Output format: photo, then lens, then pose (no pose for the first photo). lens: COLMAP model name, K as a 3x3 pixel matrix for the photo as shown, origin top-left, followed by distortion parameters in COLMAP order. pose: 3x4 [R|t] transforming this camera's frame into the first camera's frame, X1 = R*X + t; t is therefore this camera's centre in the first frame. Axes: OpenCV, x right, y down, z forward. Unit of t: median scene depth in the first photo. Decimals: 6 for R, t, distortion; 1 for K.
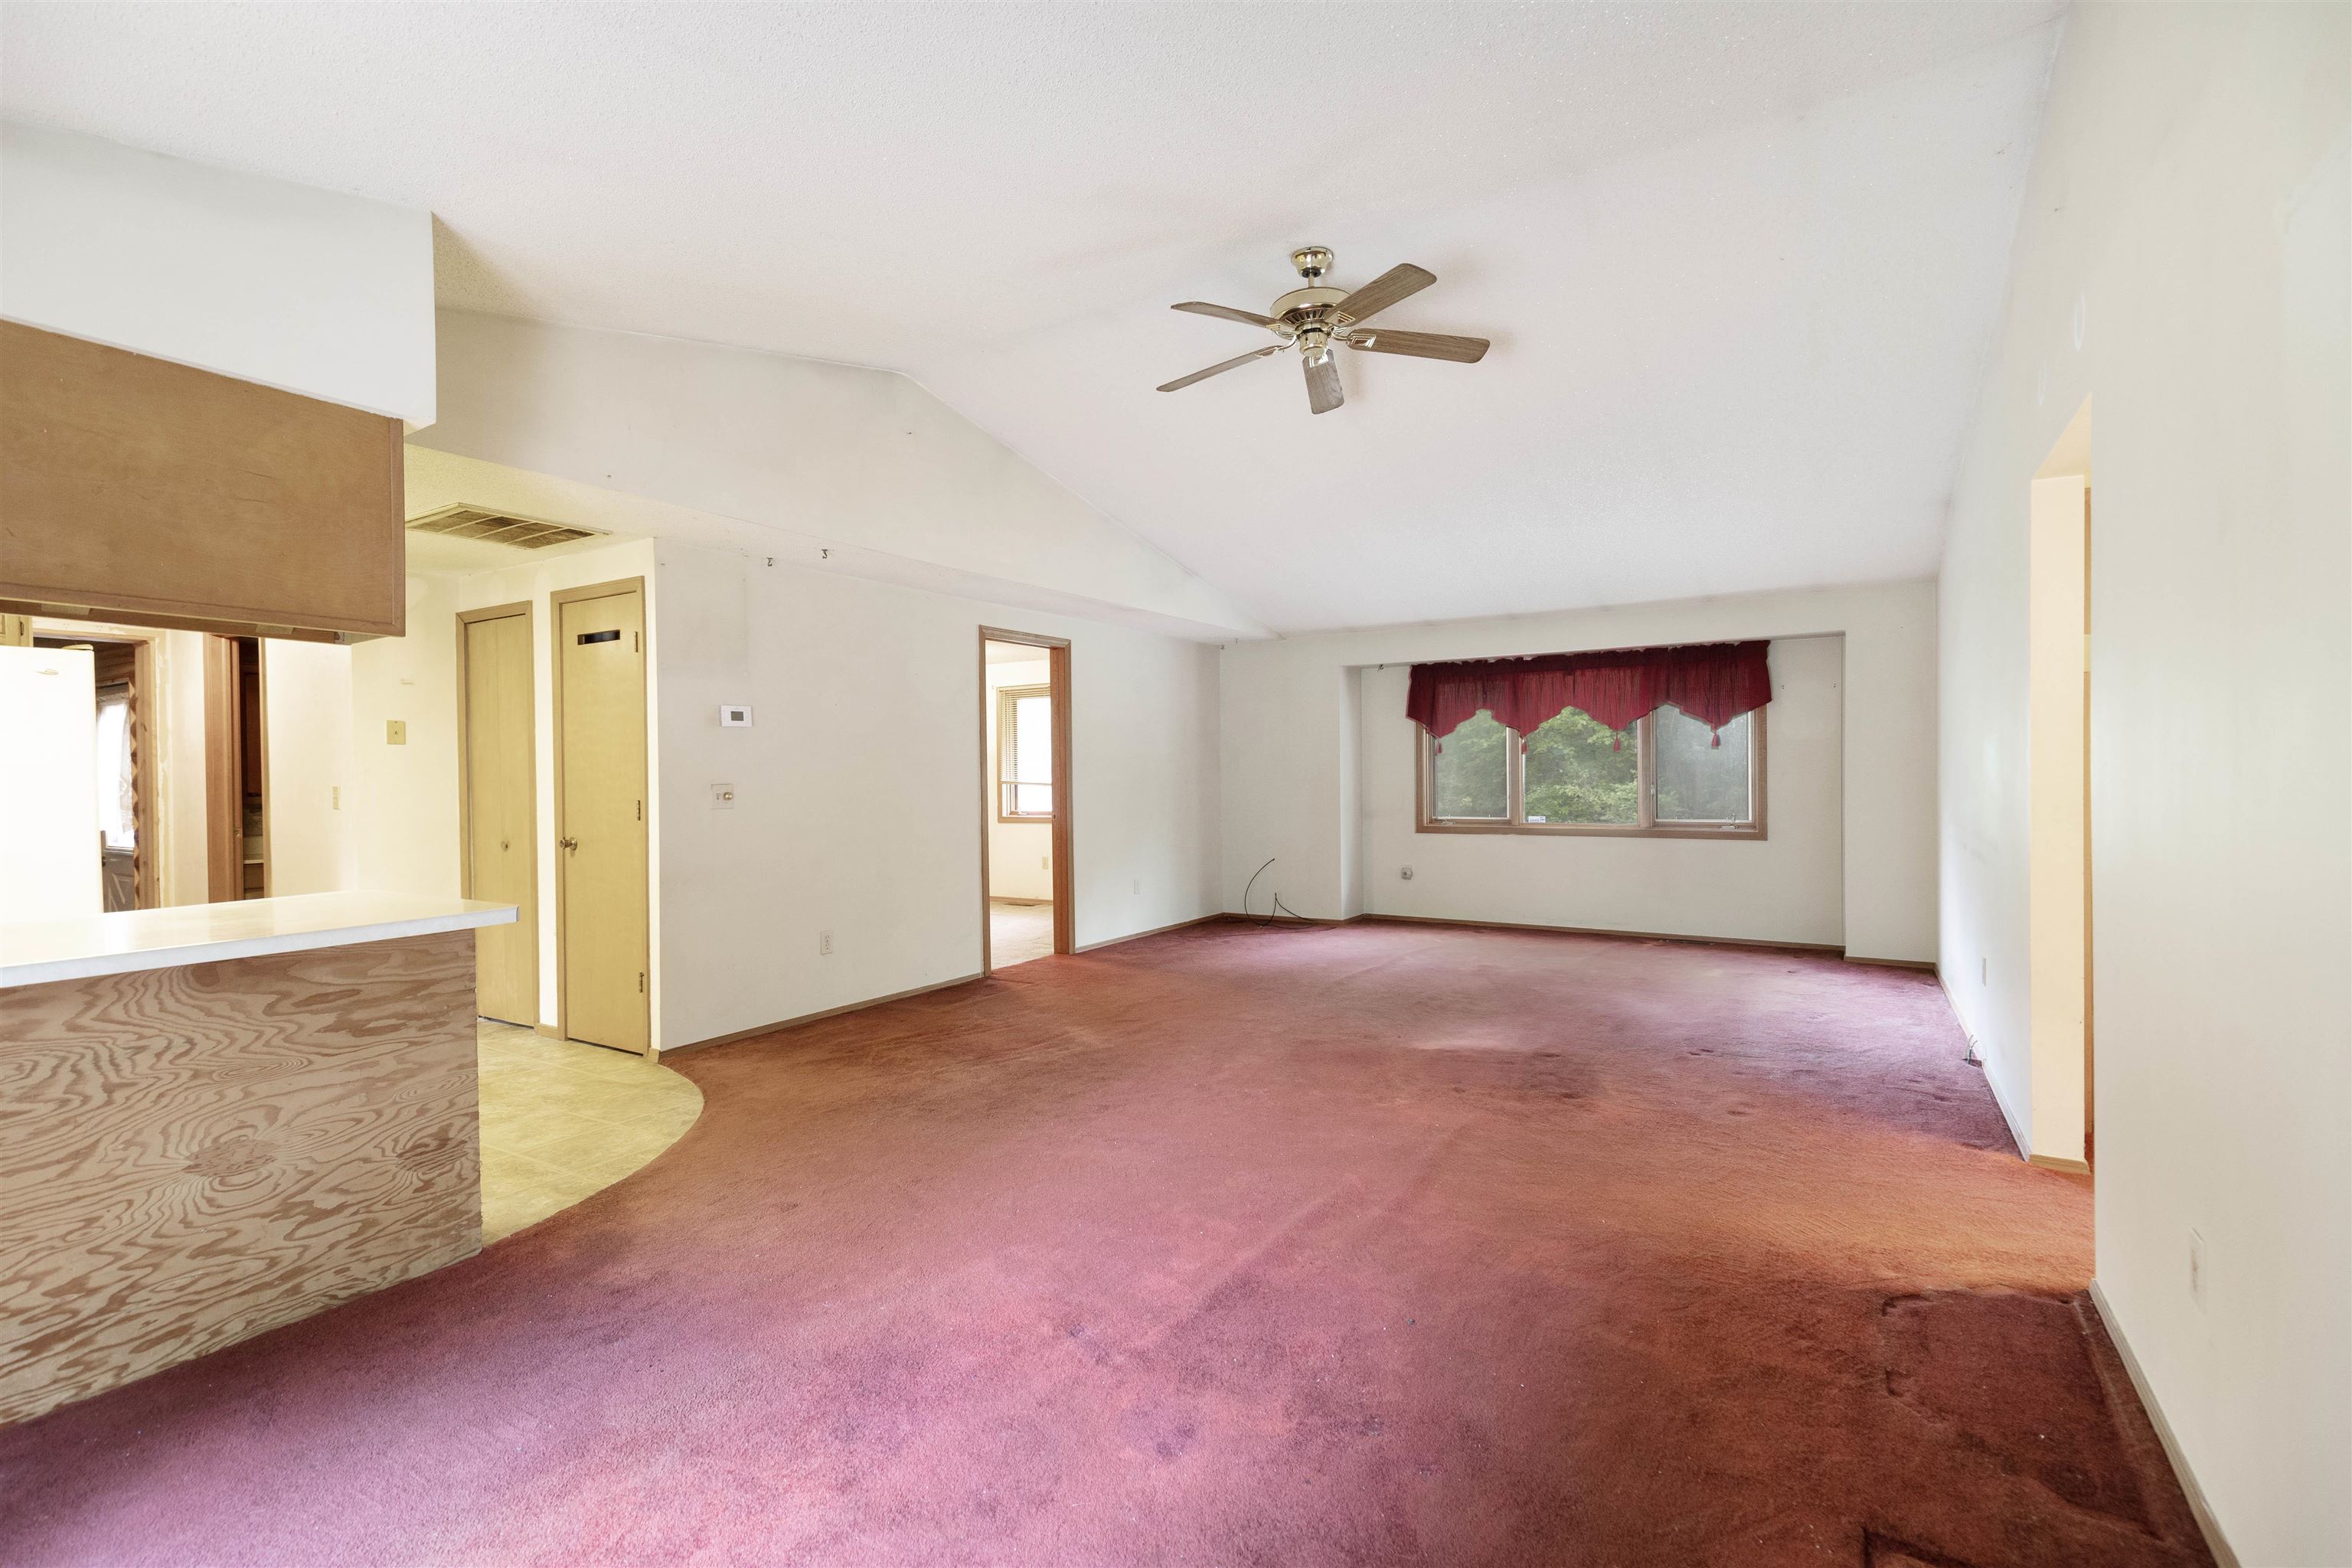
lens RADIAL K [[1051.8, 0, 1176.5], [0, 1051.8, 779.3], [0, 0, 1]] dist [0.008867, -0.000413]
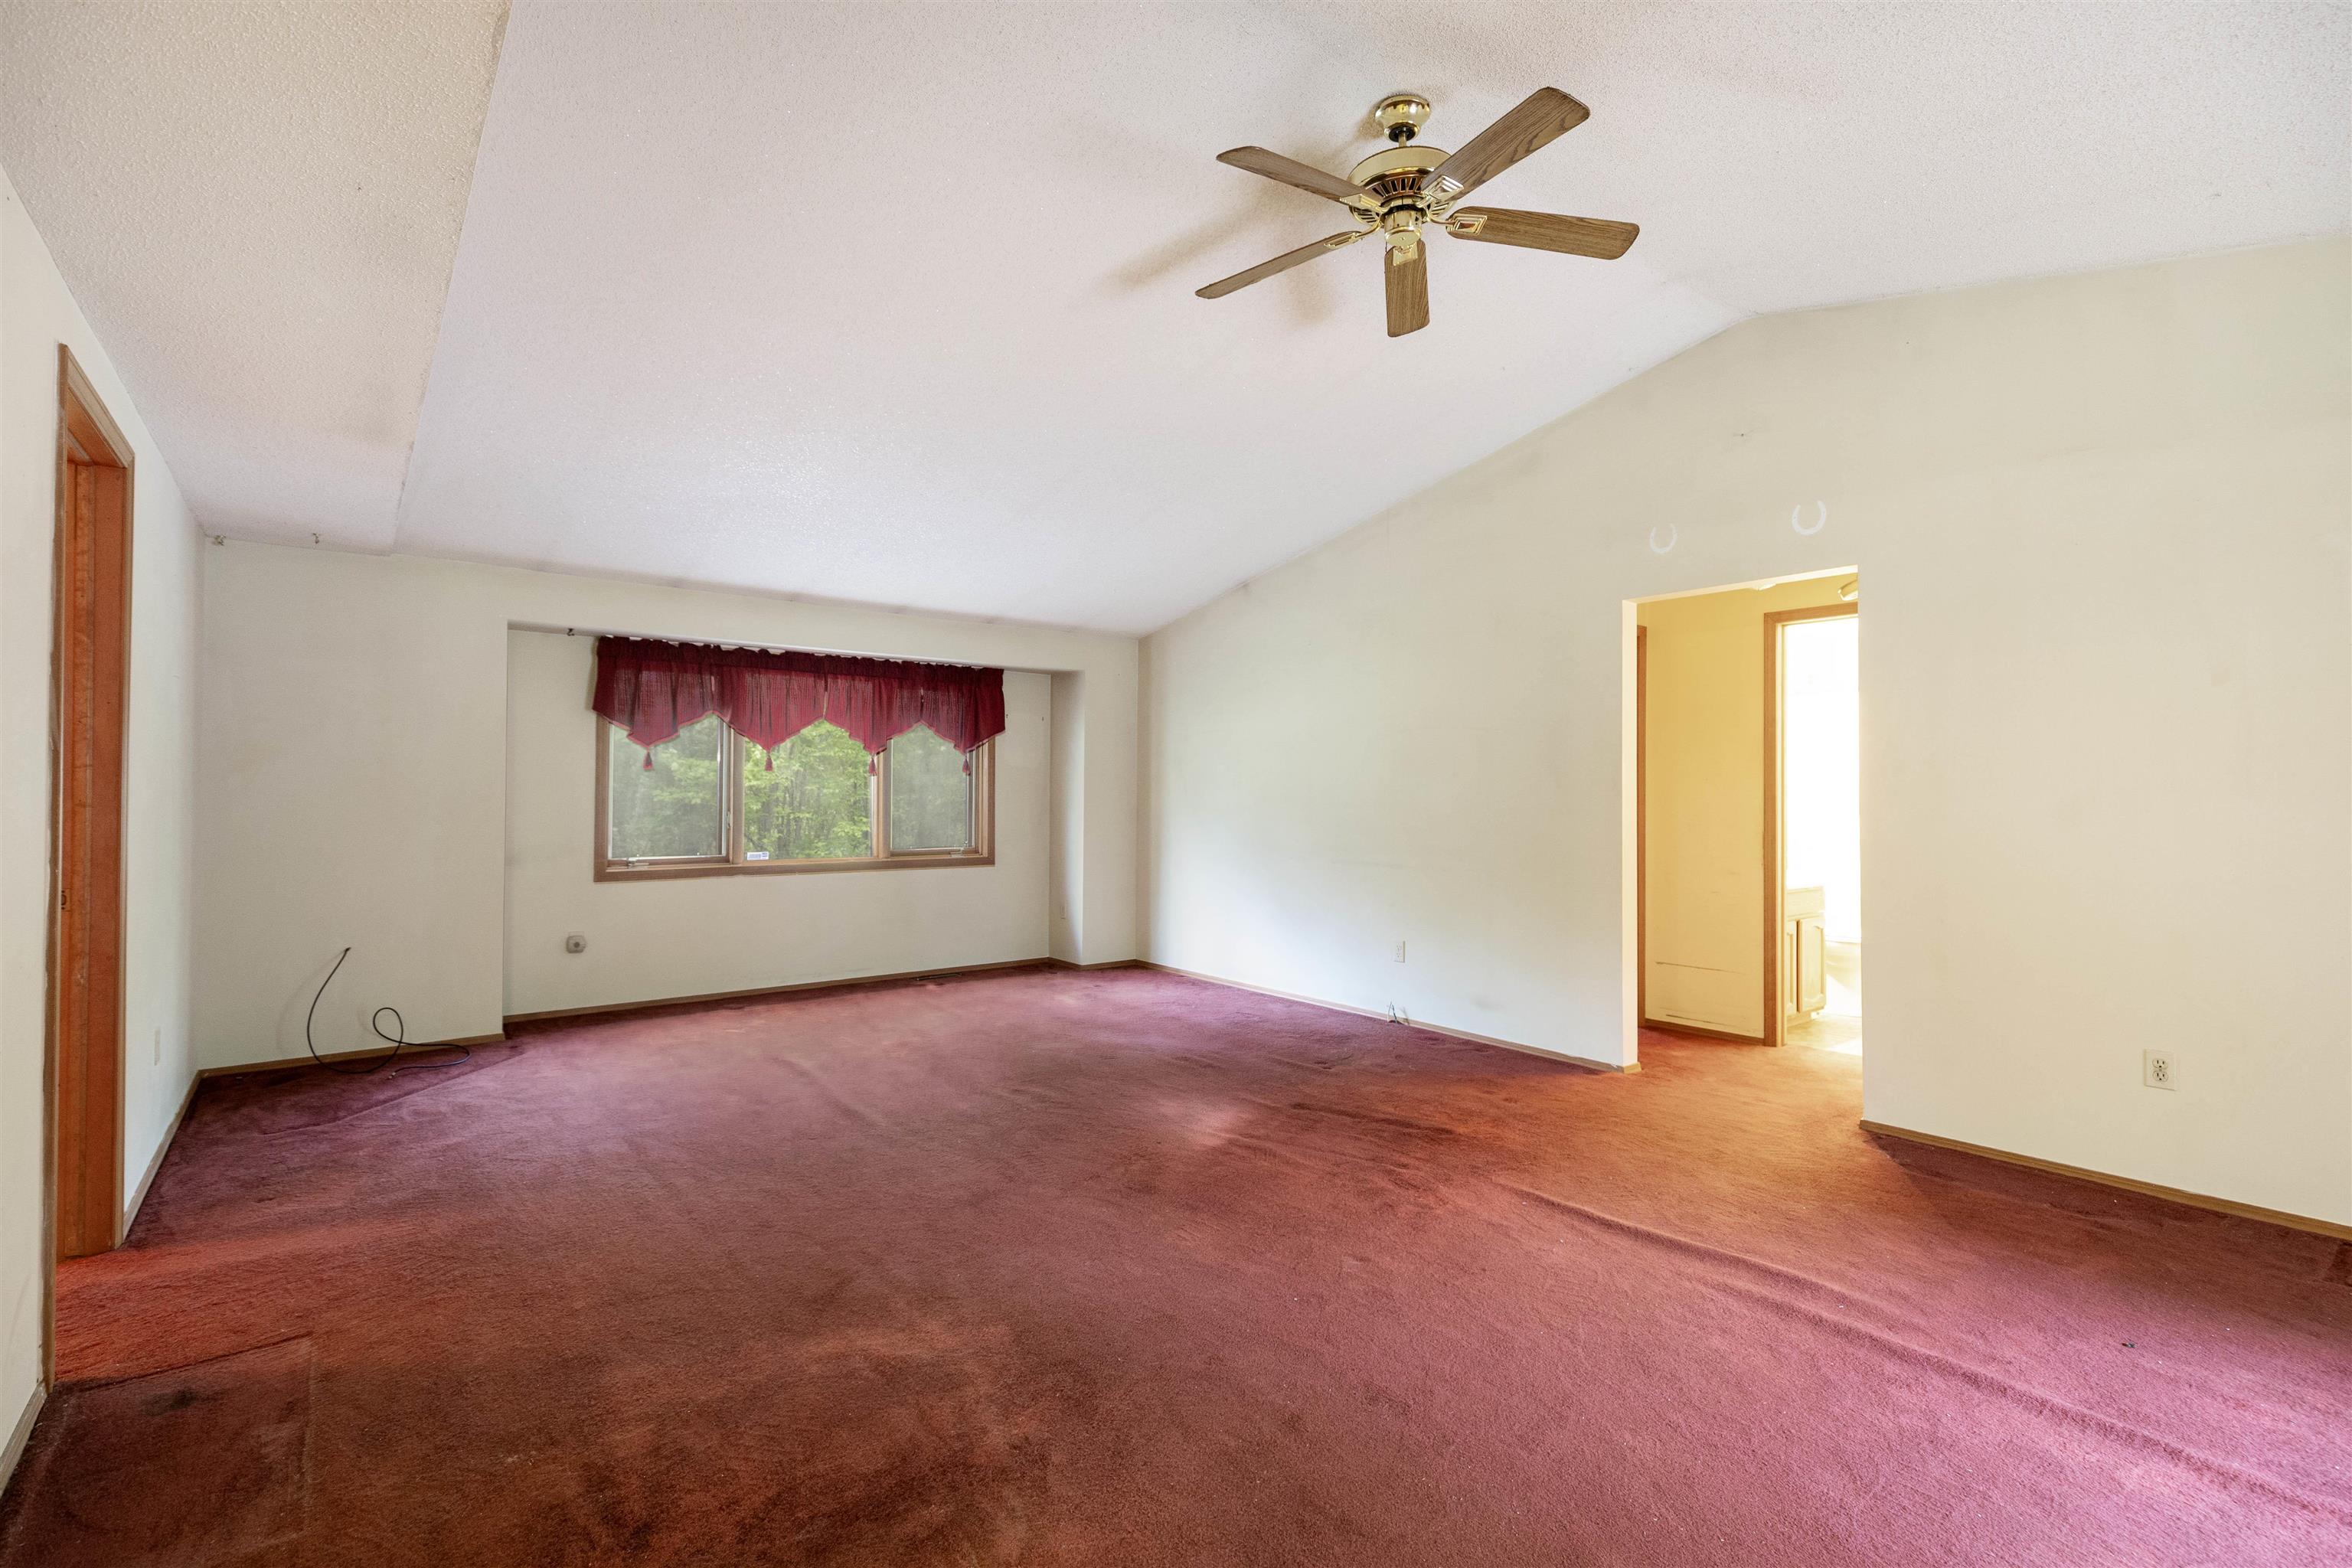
lens RADIAL K [[1053.3, 0, 1190.8], [0, 1053.3, 788.0], [0, 0, 1]] dist [0.011807, -0.000009]
pose [[0.326325, 0.023211, 0.944973, -0.319912], [-0.006357, 0.999730, -0.022361, 0.004041], [-0.945236, 0.001290, 0.326384, 0.465523]]
